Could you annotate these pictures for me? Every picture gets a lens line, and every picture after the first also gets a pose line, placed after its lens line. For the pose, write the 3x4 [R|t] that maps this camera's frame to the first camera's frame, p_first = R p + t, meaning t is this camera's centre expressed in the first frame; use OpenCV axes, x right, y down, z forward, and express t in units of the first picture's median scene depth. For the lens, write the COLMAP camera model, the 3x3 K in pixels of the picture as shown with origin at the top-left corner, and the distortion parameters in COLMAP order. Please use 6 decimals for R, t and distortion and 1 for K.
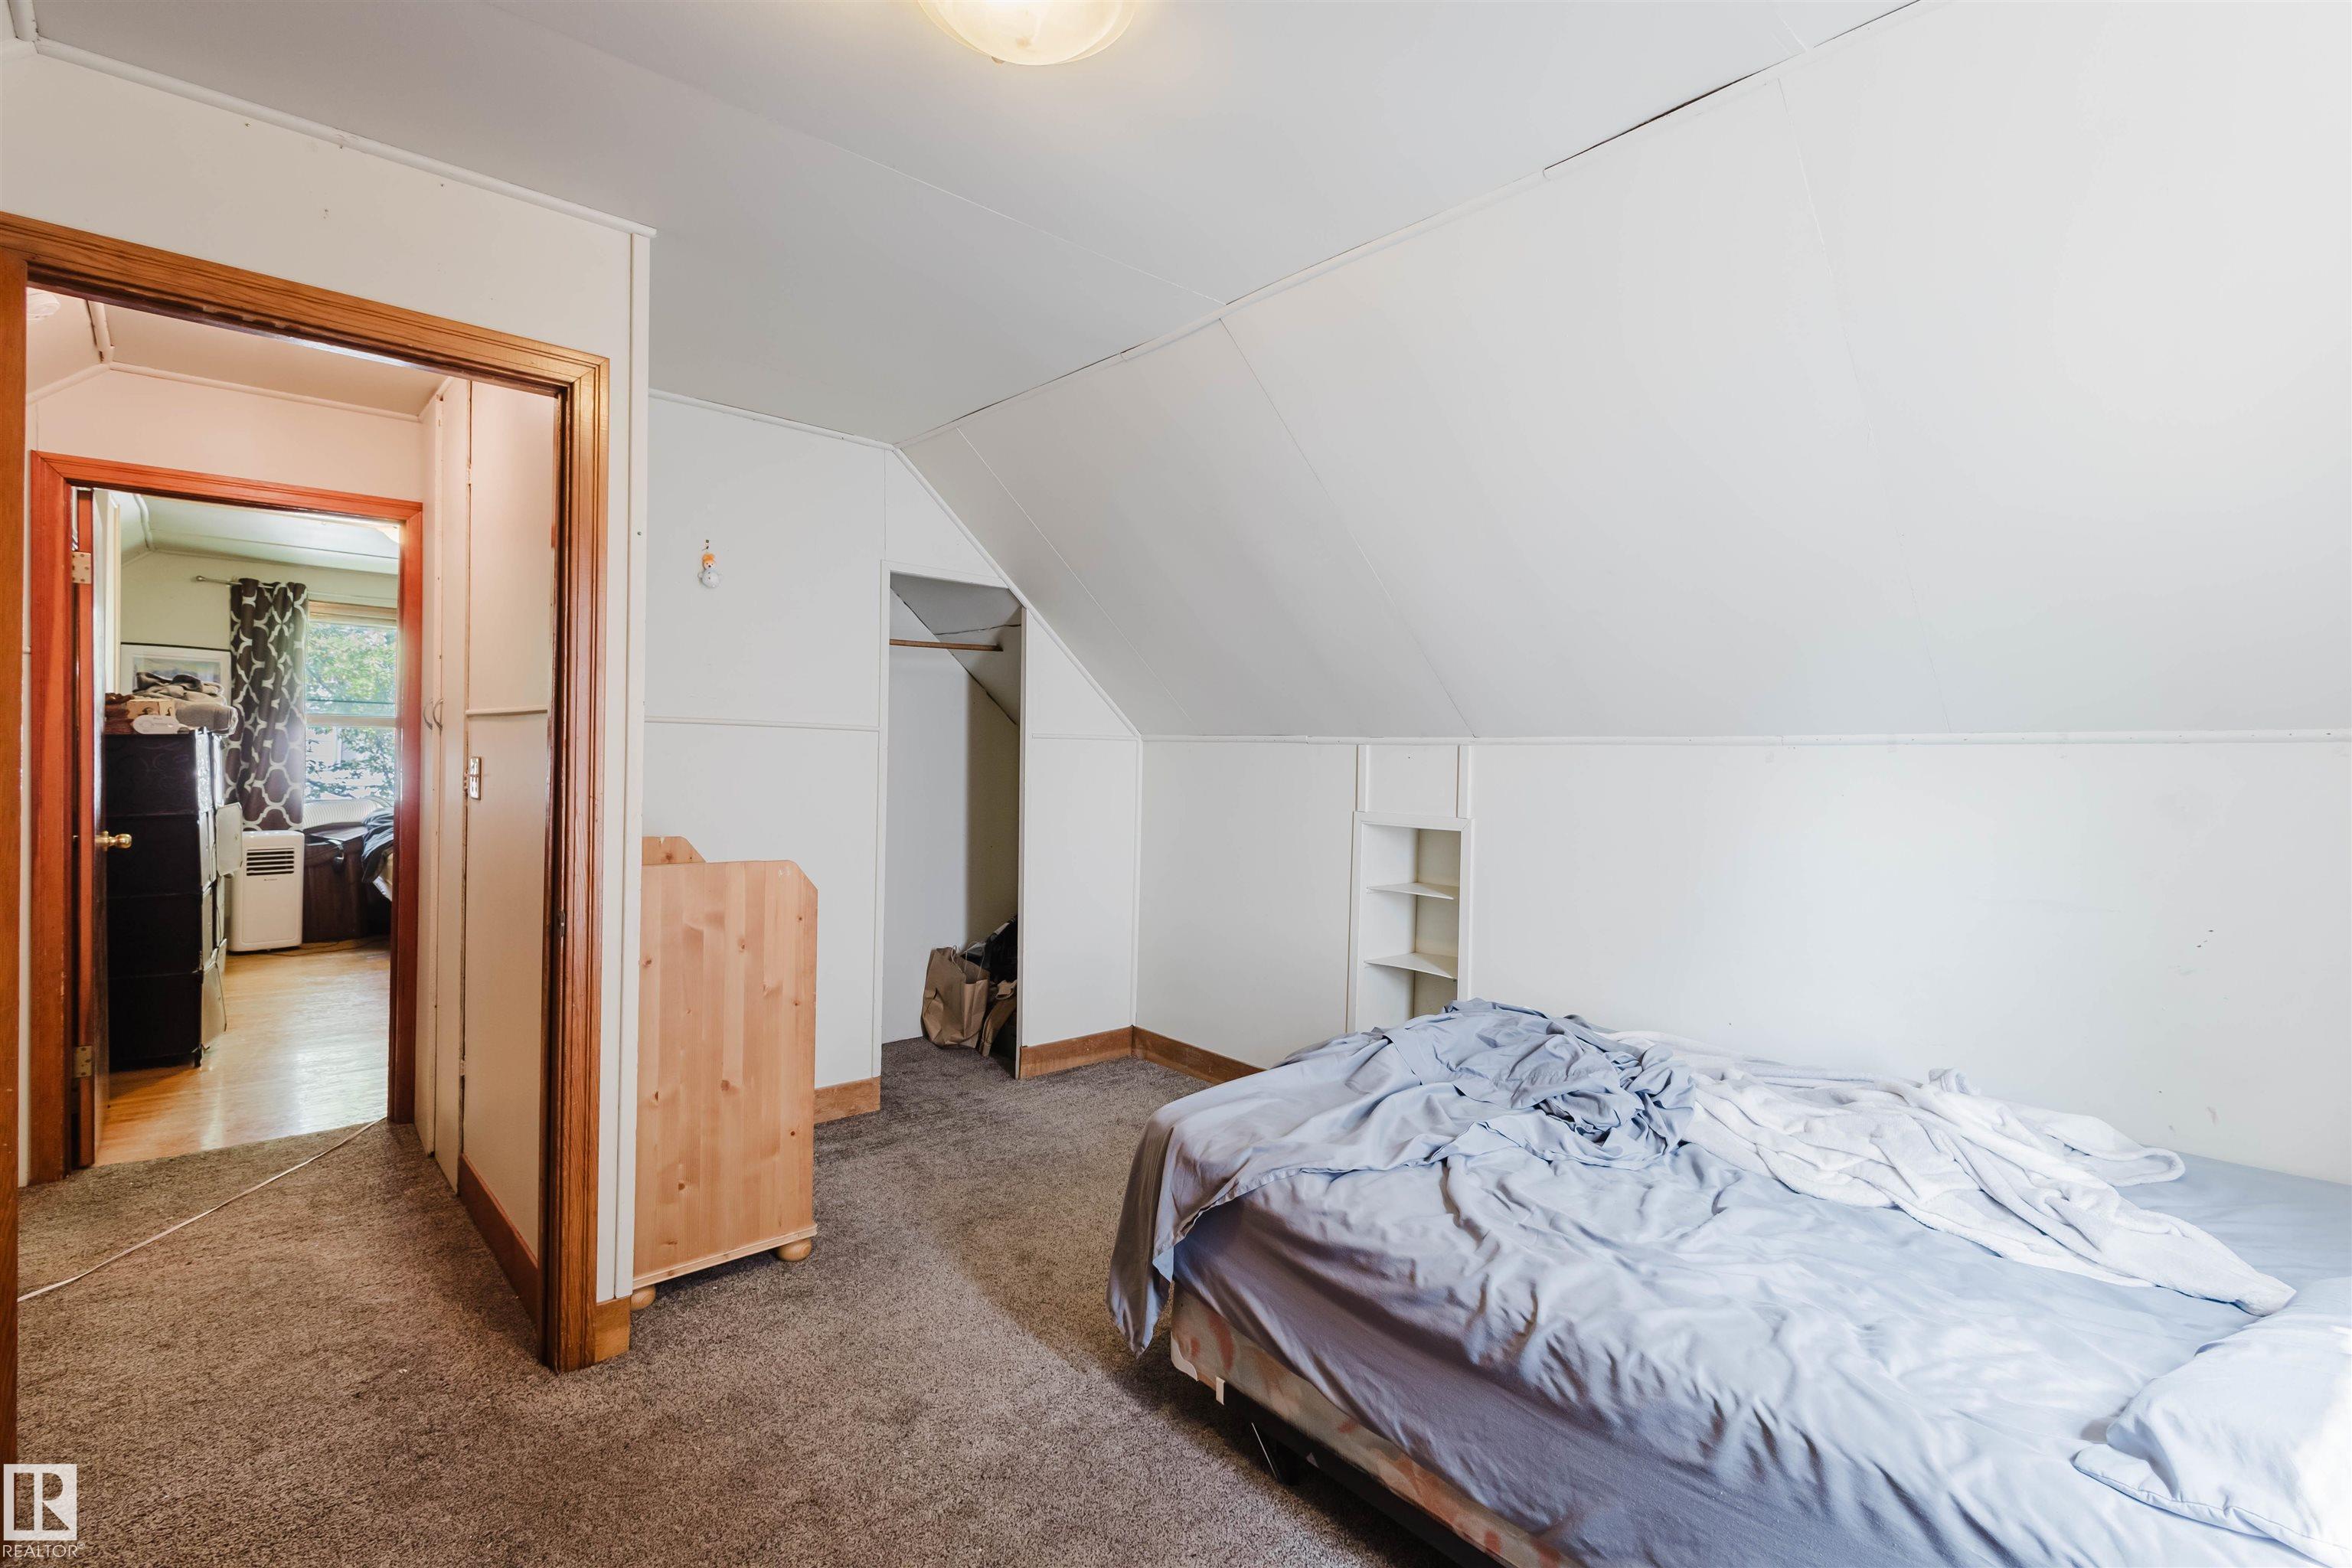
lens RADIAL K [[1076.9, 0, 1173.0], [0, 1076.9, 780.2], [0, 0, 1]] dist [0.005074, -0.000991]
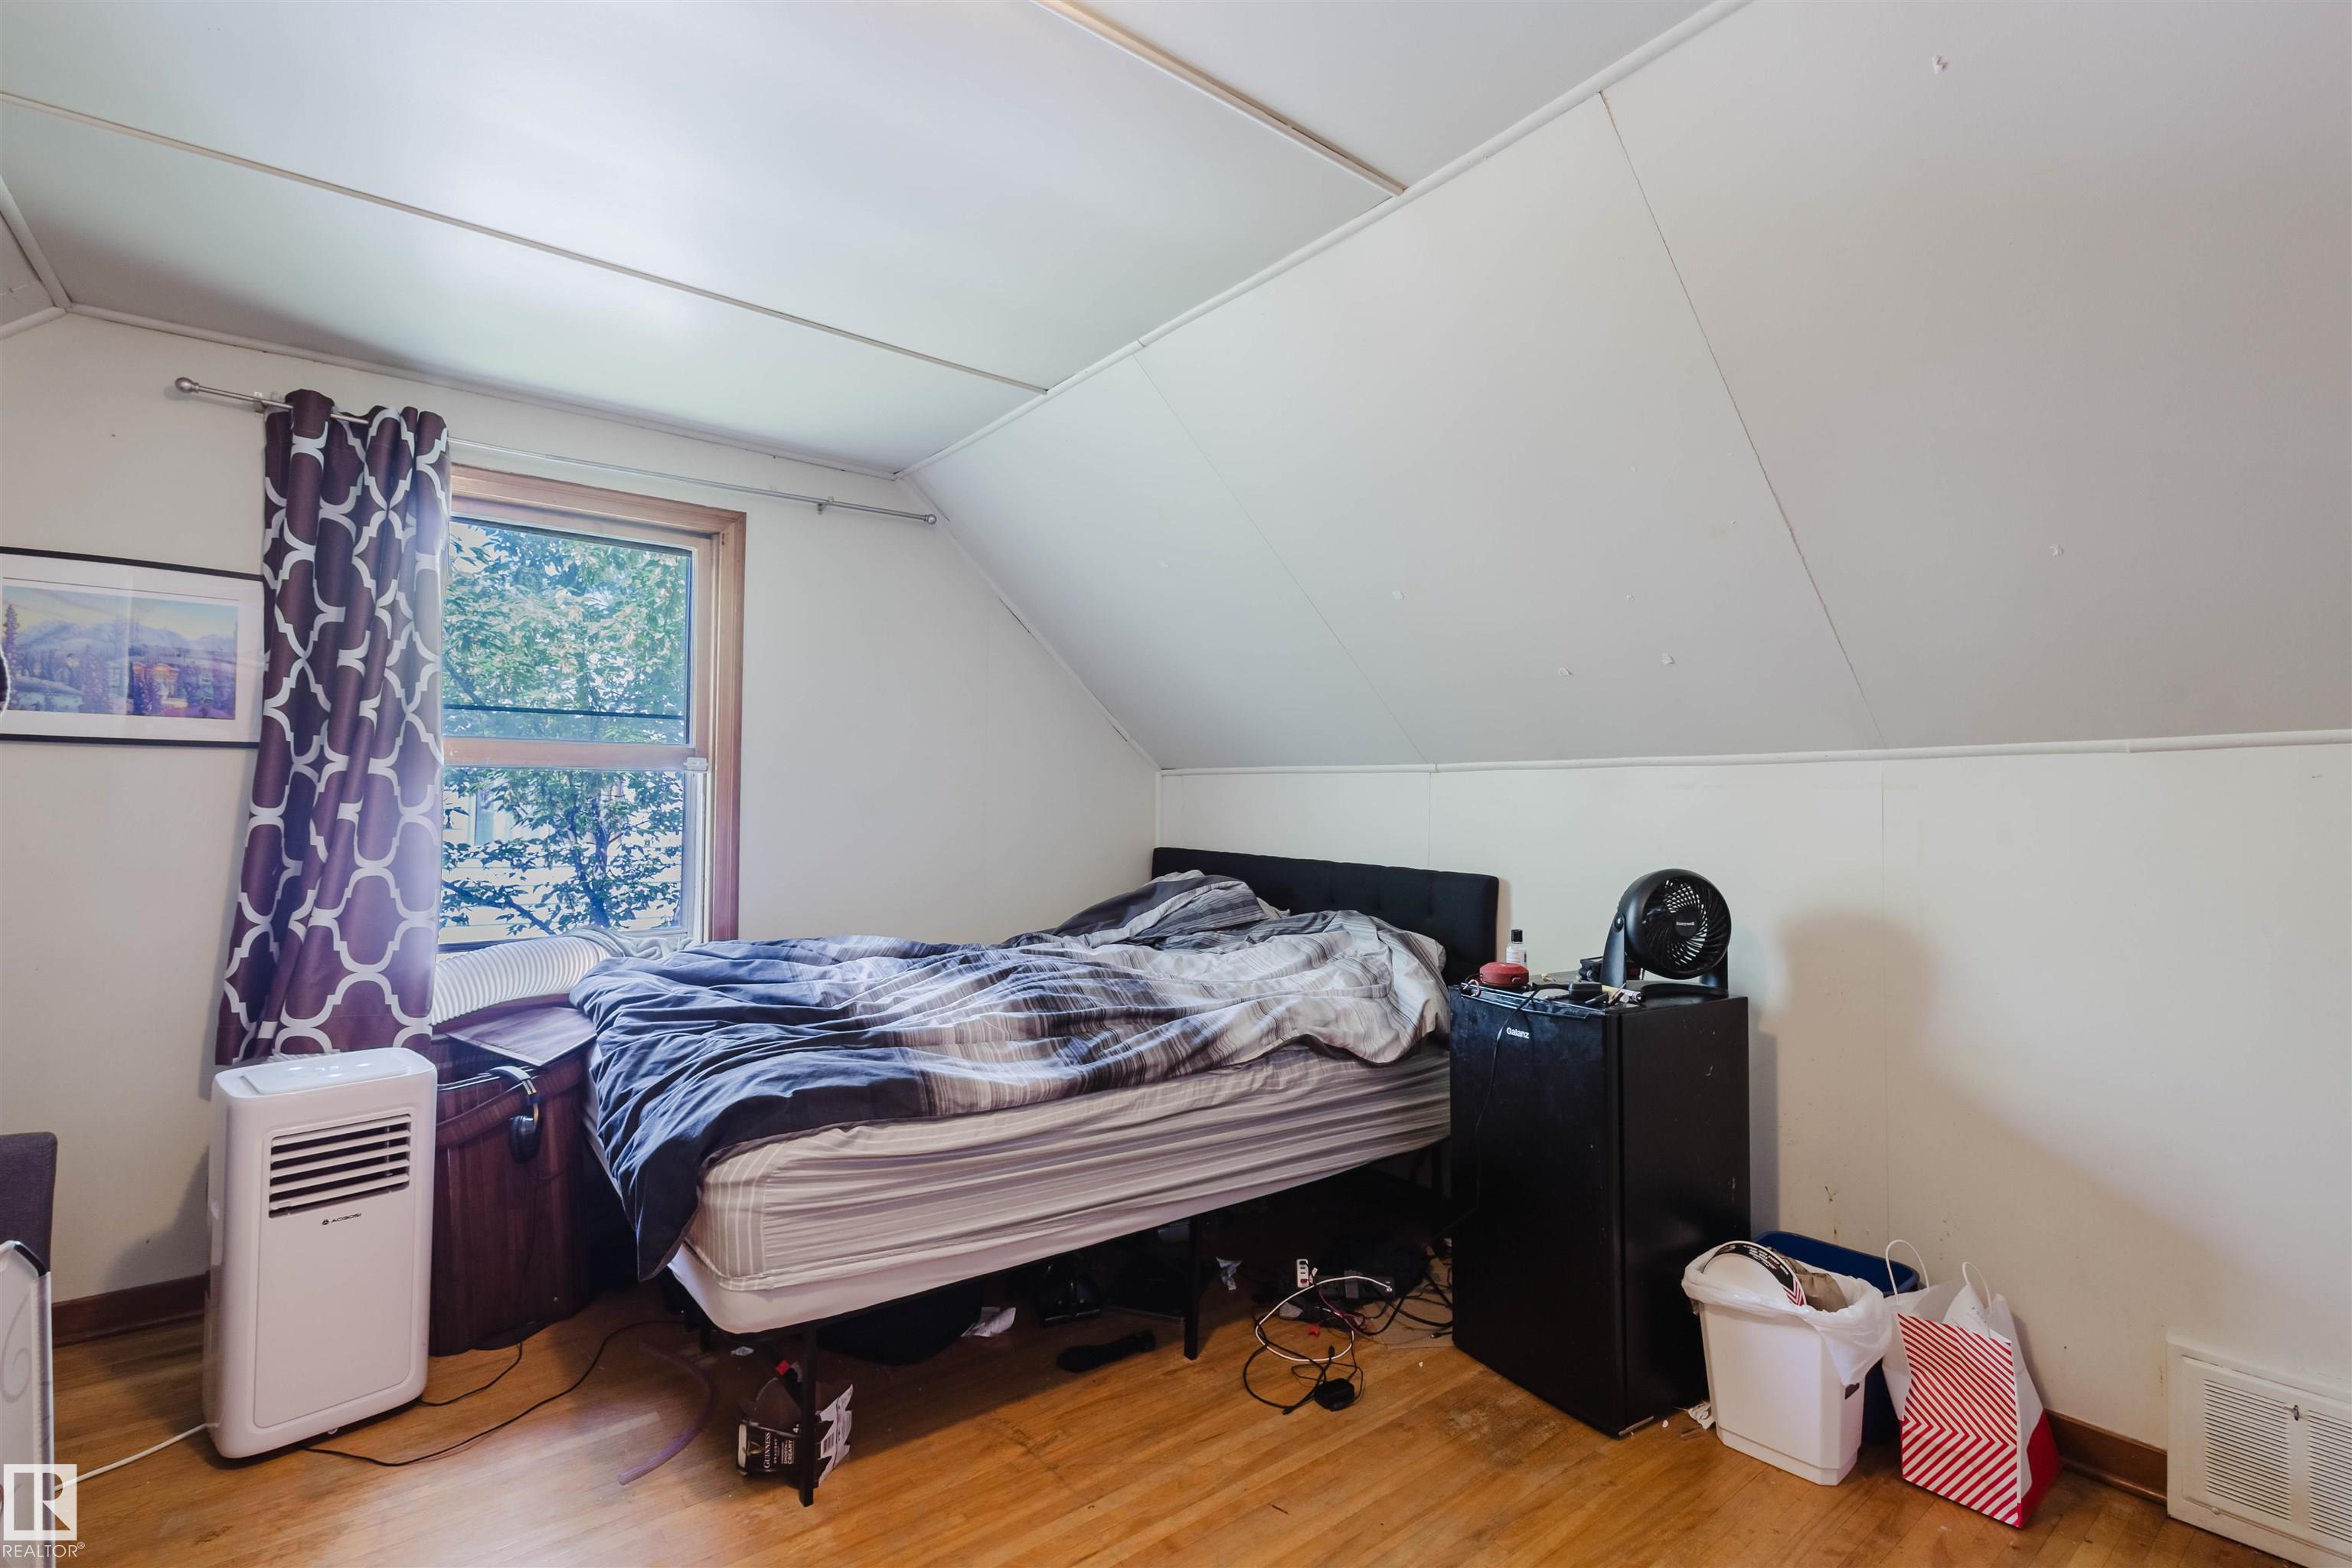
lens RADIAL K [[1076.9, 0, 1175.7], [0, 1076.9, 793.2], [0, 0, 1]] dist [0.005074, -0.000991]
pose [[0.997133, -0.021065, -0.072682, -0.511880], [0.018218, 0.999049, -0.039609, -0.019556], [0.073447, 0.038171, 0.996568, 0.632821]]
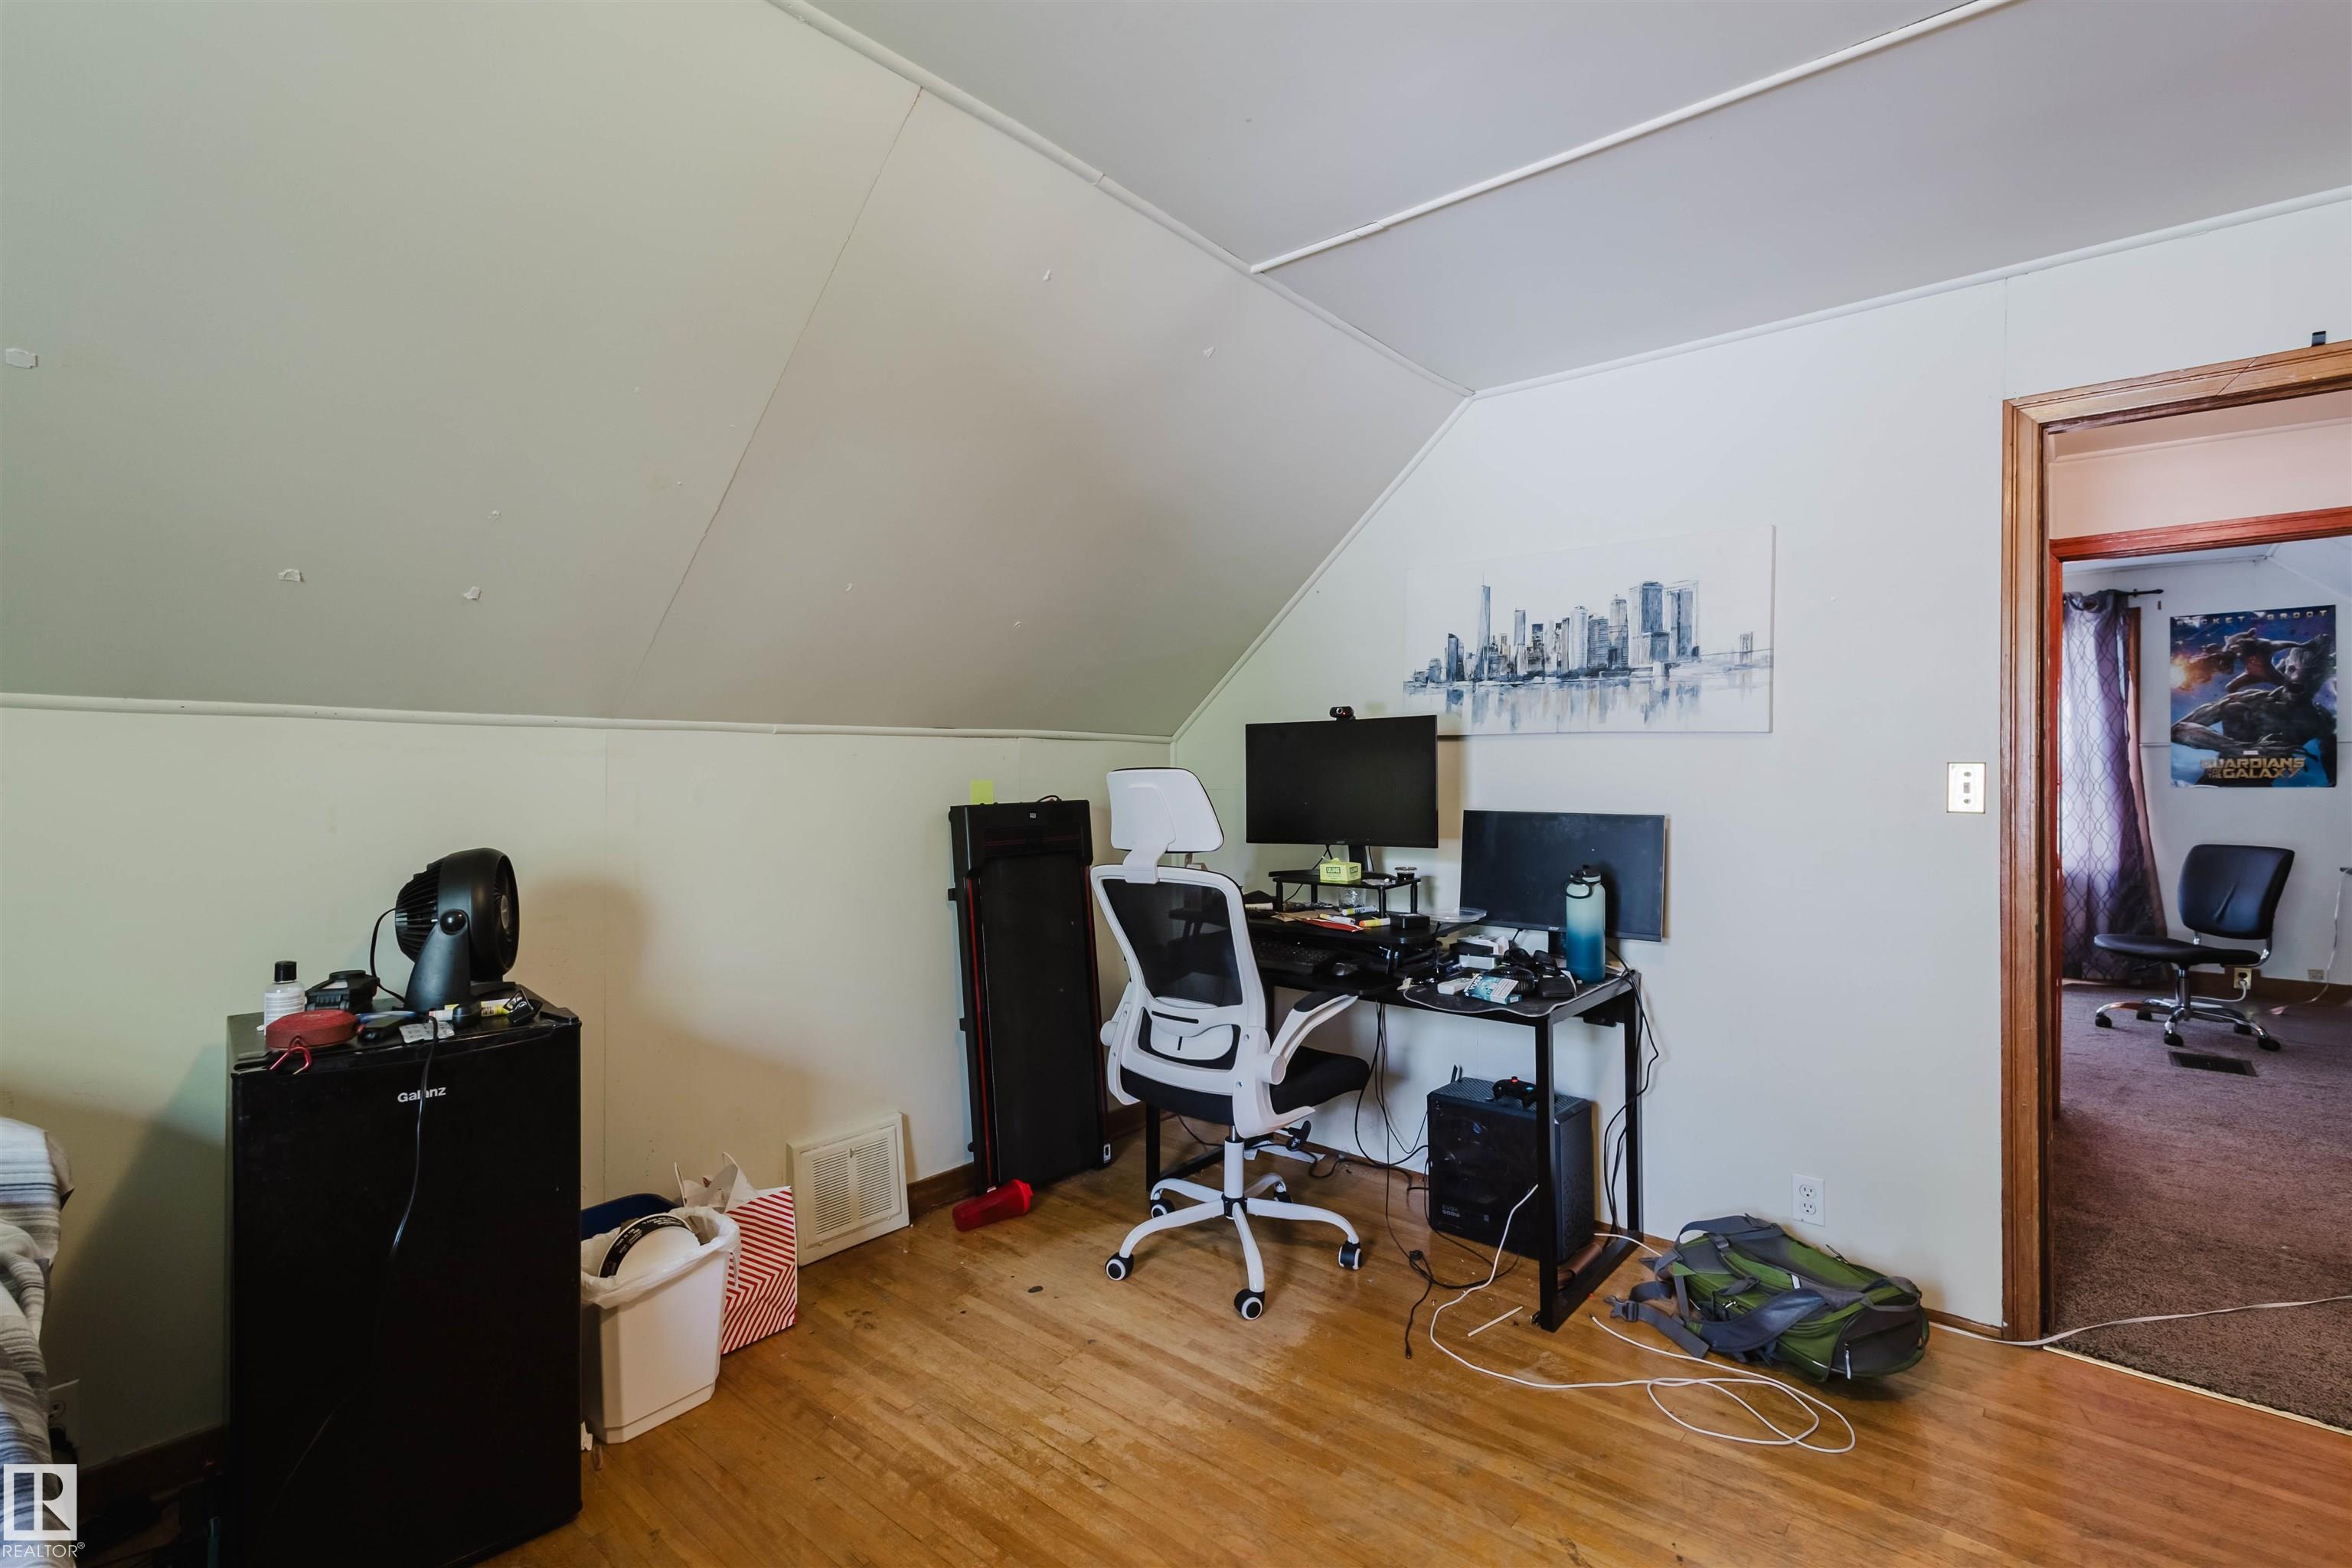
lens RADIAL K [[1076.9, 0, 1173.0], [0, 1076.9, 780.8], [0, 0, 1]] dist [0.005074, -0.000991]
pose [[-0.132585, -0.025063, 0.990855, -0.836960], [0.012248, 0.999562, 0.026922, -0.036693], [-0.991096, 0.015705, -0.132220, 1.026606]]
